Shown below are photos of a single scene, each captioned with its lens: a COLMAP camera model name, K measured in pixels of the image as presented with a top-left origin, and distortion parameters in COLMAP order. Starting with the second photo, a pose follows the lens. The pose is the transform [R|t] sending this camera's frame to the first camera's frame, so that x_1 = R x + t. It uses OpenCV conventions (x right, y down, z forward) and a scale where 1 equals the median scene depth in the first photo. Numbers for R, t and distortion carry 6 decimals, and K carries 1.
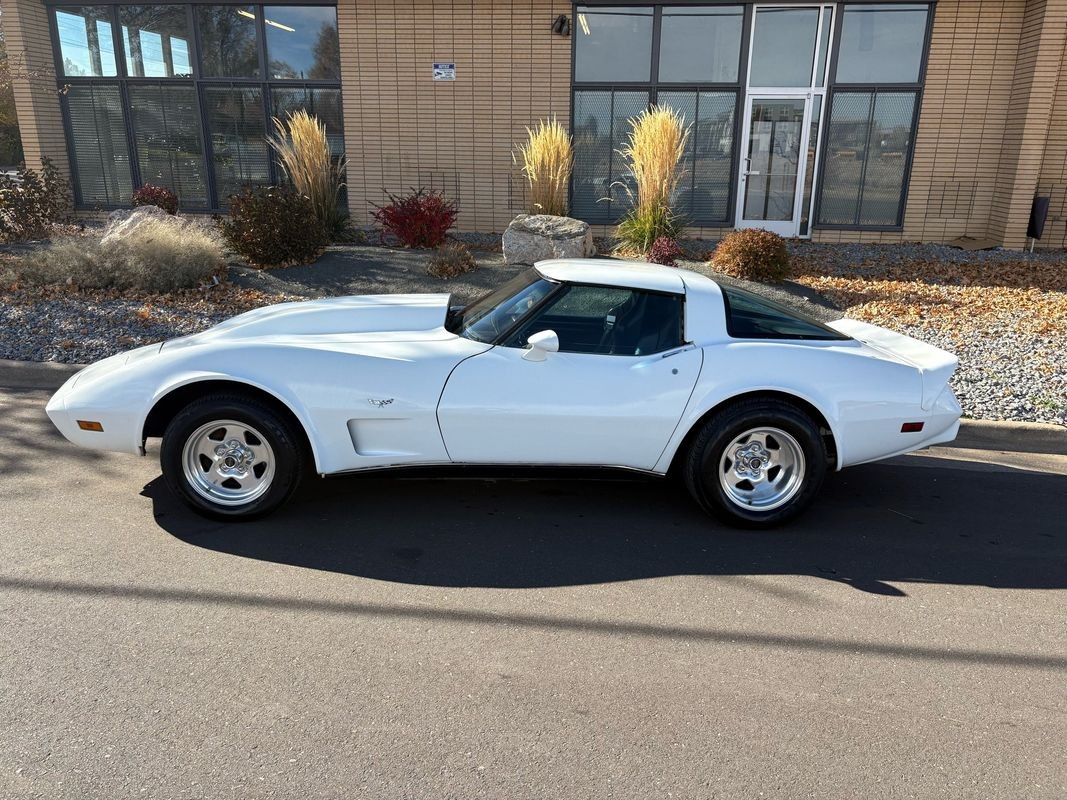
lens RADIAL K [[817.5, 0, 538.5], [0, 817.5, 410.1], [0, 0, 1]] dist [0.028402, -0.025336]
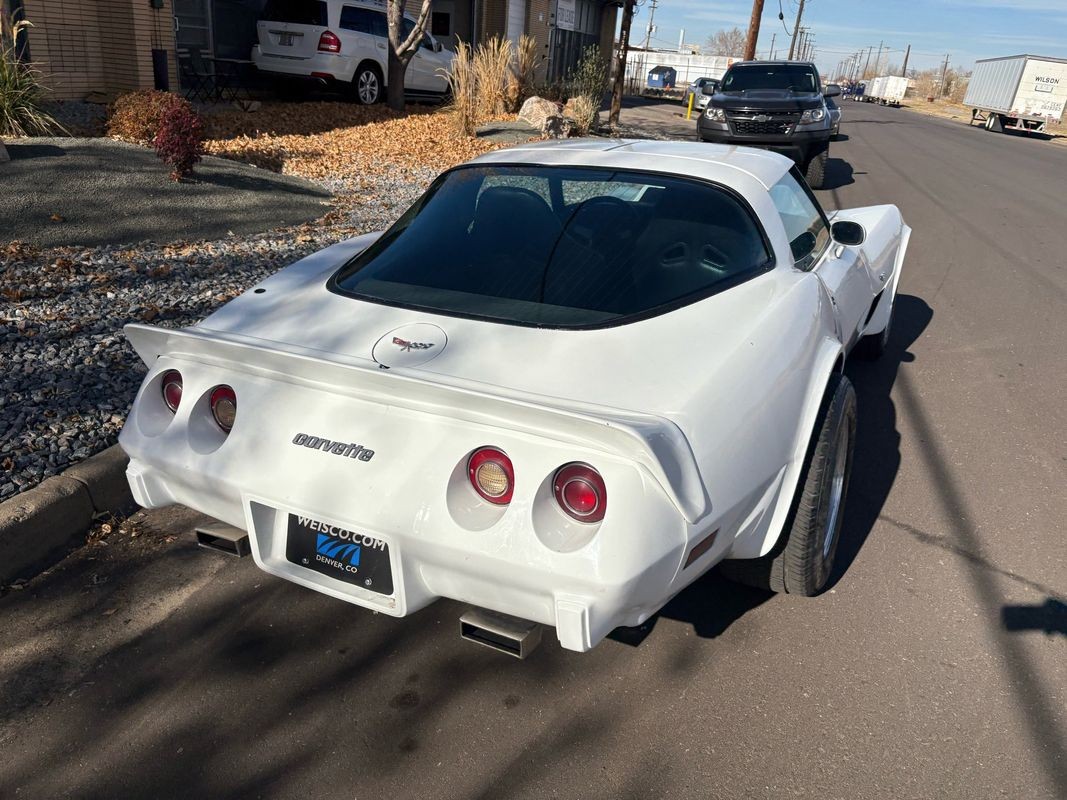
lens RADIAL K [[817.5, 0, 548.3], [0, 817.5, 389.7], [0, 0, 1]] dist [0.028402, -0.025336]
pose [[0.170885, -0.370283, 0.913066, -0.387826], [0.233272, 0.915554, 0.327634, -0.089148], [-0.957279, 0.157005, 0.242831, 0.337459]]
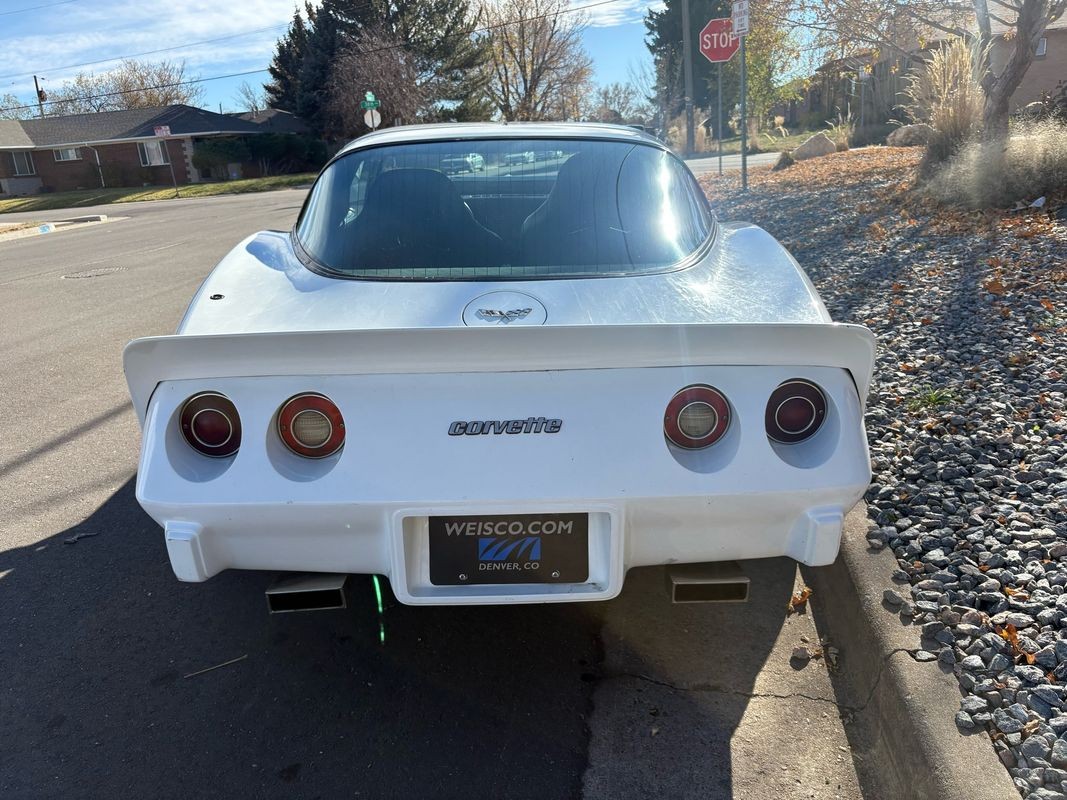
lens RADIAL K [[801.5, 0, 528.9], [0, 801.5, 406.2], [0, 0, 1]] dist [0.036619, -0.028977]
pose [[-0.318574, -0.327528, 0.889514, -0.374131], [0.237318, 0.880962, 0.409373, -0.093398], [-0.917709, 0.341514, -0.202923, 0.433977]]
